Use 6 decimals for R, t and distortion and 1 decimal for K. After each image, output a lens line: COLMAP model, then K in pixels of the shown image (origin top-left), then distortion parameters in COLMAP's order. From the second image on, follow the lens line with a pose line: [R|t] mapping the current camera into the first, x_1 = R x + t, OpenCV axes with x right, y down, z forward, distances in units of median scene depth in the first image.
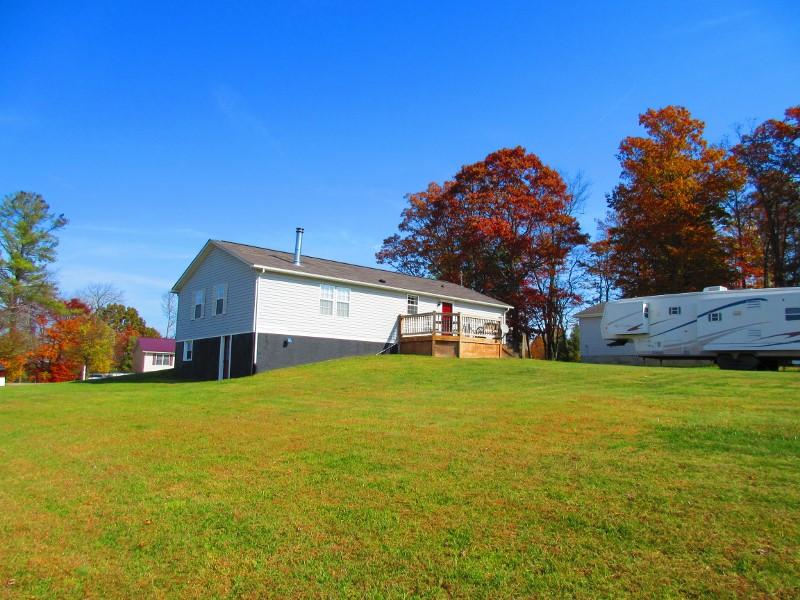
lens RADIAL K [[593.6, 0, 396.8], [0, 593.6, 299.8], [0, 0, 1]] dist [-0.005925, -0.006019]
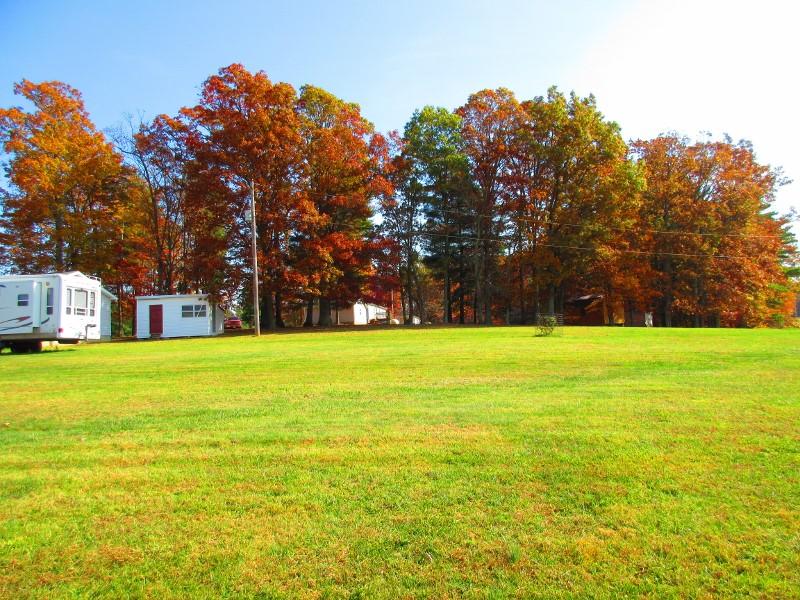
lens RADIAL K [[597.6, 0, 396.1], [0, 597.6, 291.1], [0, 0, 1]] dist [0.000468, -0.000827]
pose [[0.755855, -0.006918, 0.654702, 0.382606], [-0.018658, 0.999311, 0.032099, -0.034147], [-0.654473, -0.036478, 0.755205, -0.224585]]
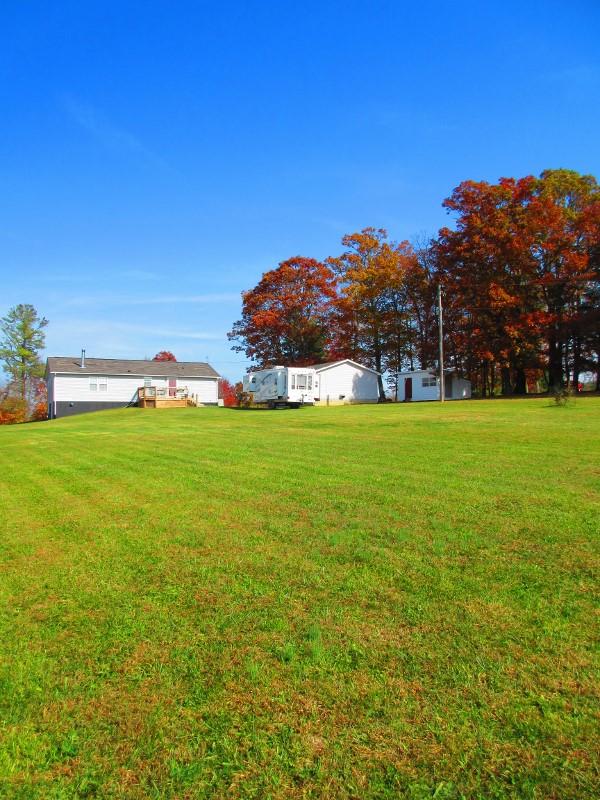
lens RADIAL K [[593.6, 0, 303.2], [0, 593.6, 389.8], [0, 0, 1]] dist [-0.004223, -0.001247]
pose [[0.972600, -0.046489, -0.227791, 1.010190], [0.066086, 0.994668, 0.079173, -0.088943], [0.222896, -0.092057, 0.970486, -0.834586]]
